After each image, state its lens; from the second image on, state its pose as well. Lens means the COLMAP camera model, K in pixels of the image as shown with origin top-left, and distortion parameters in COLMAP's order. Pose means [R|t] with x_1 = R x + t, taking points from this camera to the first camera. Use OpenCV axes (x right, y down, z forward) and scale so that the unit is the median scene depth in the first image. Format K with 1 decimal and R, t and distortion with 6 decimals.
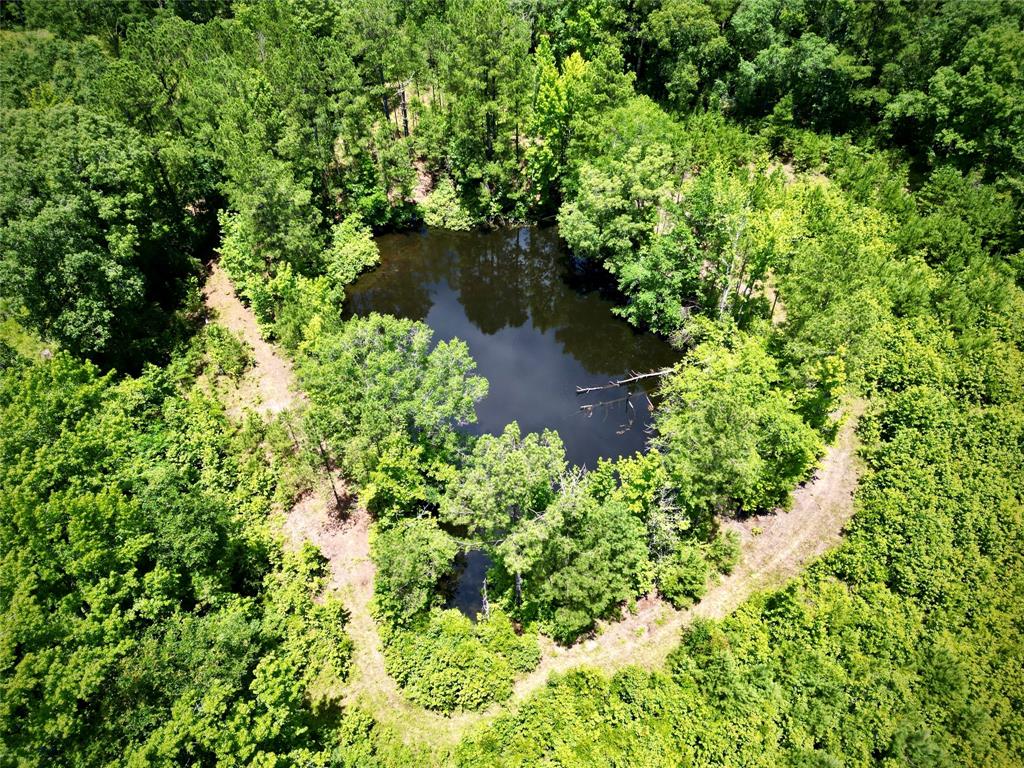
lens RADIAL K [[727.6, 0, 512.4], [0, 727.6, 386.5], [0, 0, 1]] dist [0.030999, -0.019719]
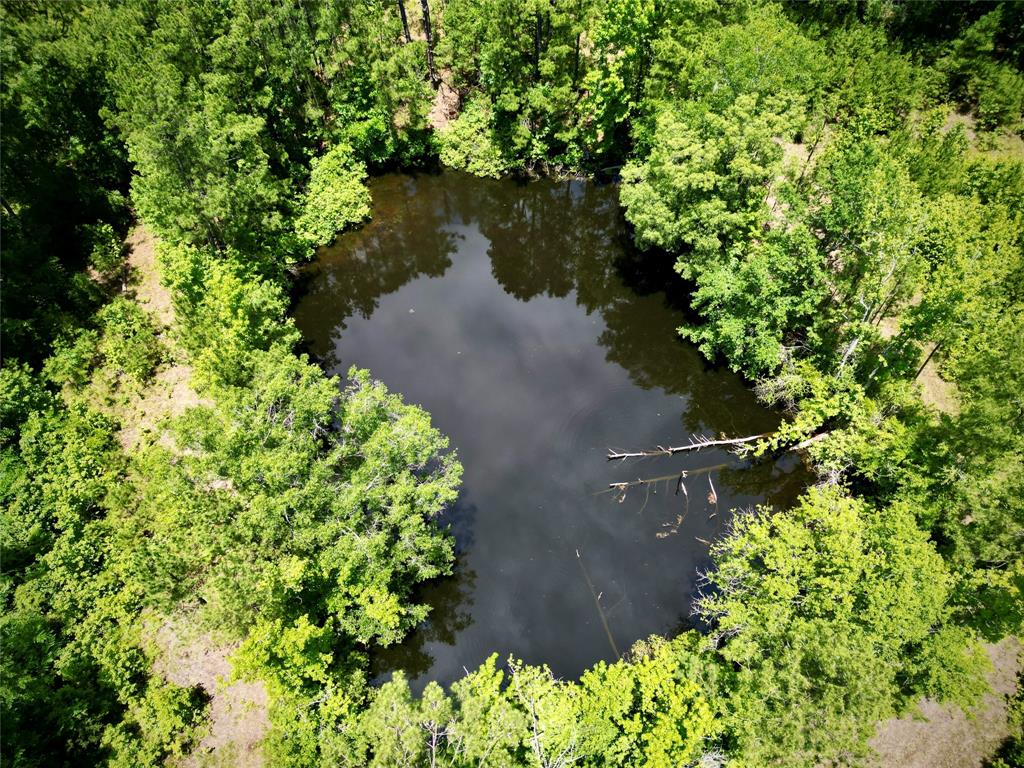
lens RADIAL K [[727.6, 0, 510.6], [0, 727.6, 380.5], [0, 0, 1]] dist [0.030999, -0.019719]
pose [[0.989809, 0.116331, -0.082135, 0.039619], [-0.102438, 0.982303, 0.156800, -0.145511], [0.098922, -0.146789, 0.984209, 0.280572]]
